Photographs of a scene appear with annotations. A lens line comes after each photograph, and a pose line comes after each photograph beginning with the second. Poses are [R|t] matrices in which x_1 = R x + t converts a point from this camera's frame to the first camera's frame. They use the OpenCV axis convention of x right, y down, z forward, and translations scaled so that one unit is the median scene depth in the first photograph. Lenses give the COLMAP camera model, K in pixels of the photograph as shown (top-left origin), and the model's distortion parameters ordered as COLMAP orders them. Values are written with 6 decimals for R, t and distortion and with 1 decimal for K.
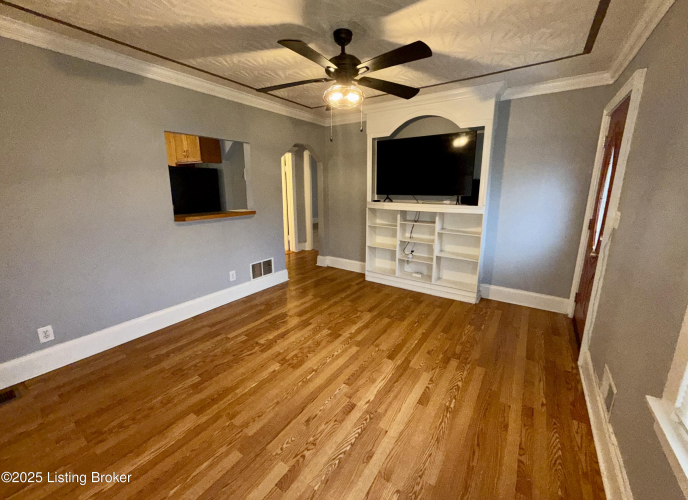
lens RADIAL K [[277.5, 0, 344.1], [0, 277.5, 240.8], [0, 0, 1]] dist [0.001390, 0.000114]
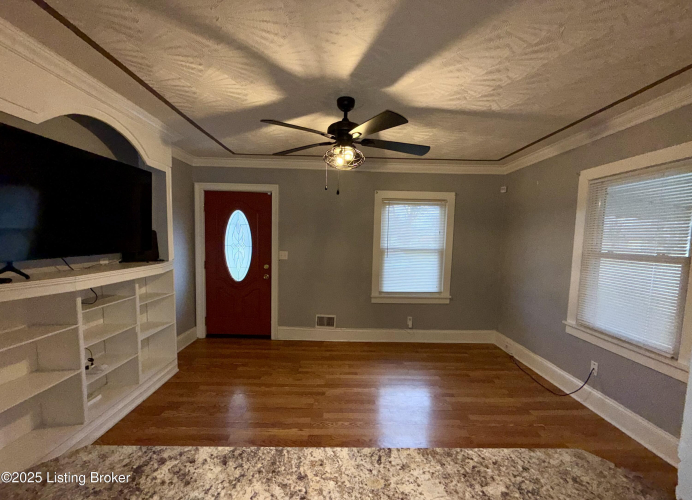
lens RADIAL K [[277.0, 0, 345.7], [0, 277.0, 257.3], [0, 0, 1]] dist [0.000941, 0.000035]
pose [[-0.583792, -0.075951, 0.808343, -0.694587], [0.140091, 0.971259, 0.192433, -0.288744], [-0.799726, 0.225582, -0.556374, 1.327591]]
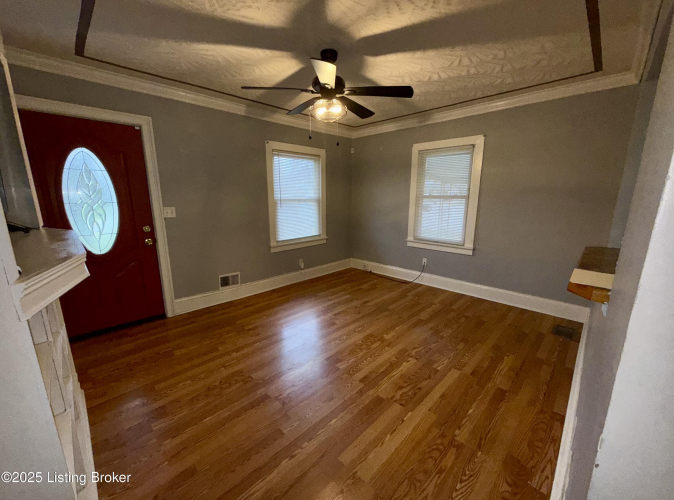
lens RADIAL K [[272.0, 0, 337.0], [0, 272.0, 250.0], [0, 0, 1]] dist [0.001982, 0.000386]
pose [[-0.985057, -0.039354, 0.167675, -0.191505], [0.029876, 0.919742, 0.391385, -0.347261], [-0.169620, 0.390546, -0.904822, 1.770288]]
